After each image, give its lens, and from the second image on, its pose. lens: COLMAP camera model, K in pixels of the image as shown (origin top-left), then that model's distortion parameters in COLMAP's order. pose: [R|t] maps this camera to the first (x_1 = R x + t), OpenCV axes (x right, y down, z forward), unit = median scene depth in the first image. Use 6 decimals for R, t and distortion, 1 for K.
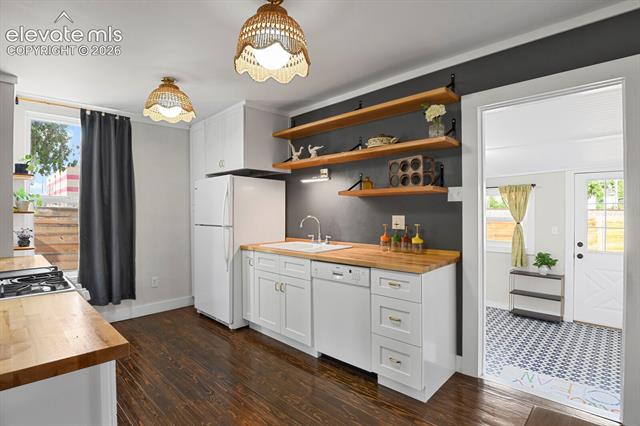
lens RADIAL K [[311.5, 0, 323.7], [0, 311.5, 213.5], [0, 0, 1]] dist [-0.028161, -0.001267]
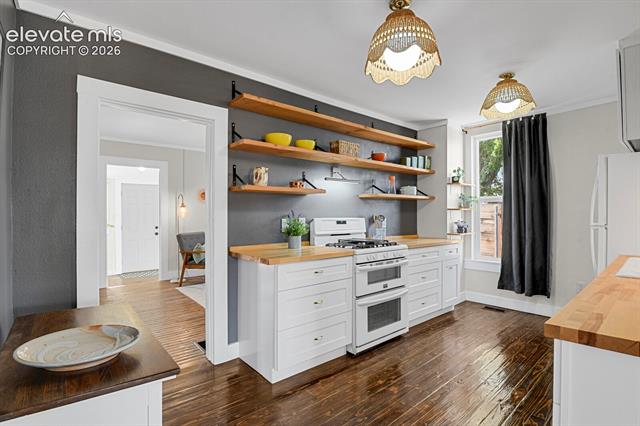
lens RADIAL K [[311.5, 0, 323.7], [0, 311.5, 213.5], [0, 0, 1]] dist [-0.028161, -0.001267]
pose [[-0.095558, 0.004051, -0.995416, 0.465782], [-0.000329, 0.999992, 0.004101, 0.008541], [0.995424, 0.000720, -0.095555, 0.422812]]
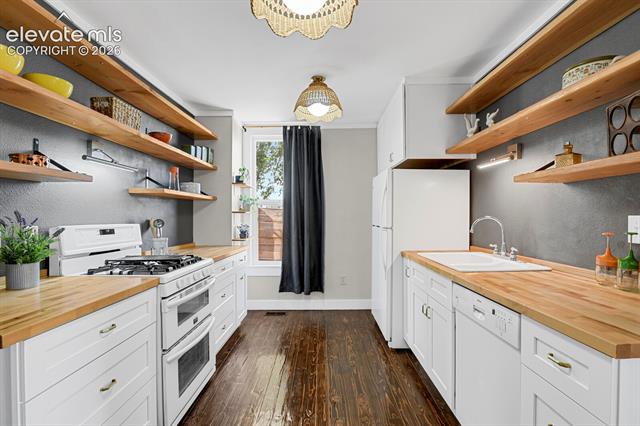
lens RADIAL K [[311.5, 0, 323.7], [0, 311.5, 213.5], [0, 0, 1]] dist [-0.028161, -0.001267]
pose [[0.694679, -0.001798, -0.719318, 0.194928], [-0.003985, 0.999972, -0.006348, 0.007296], [0.719309, 0.007277, 0.694652, 0.267905]]
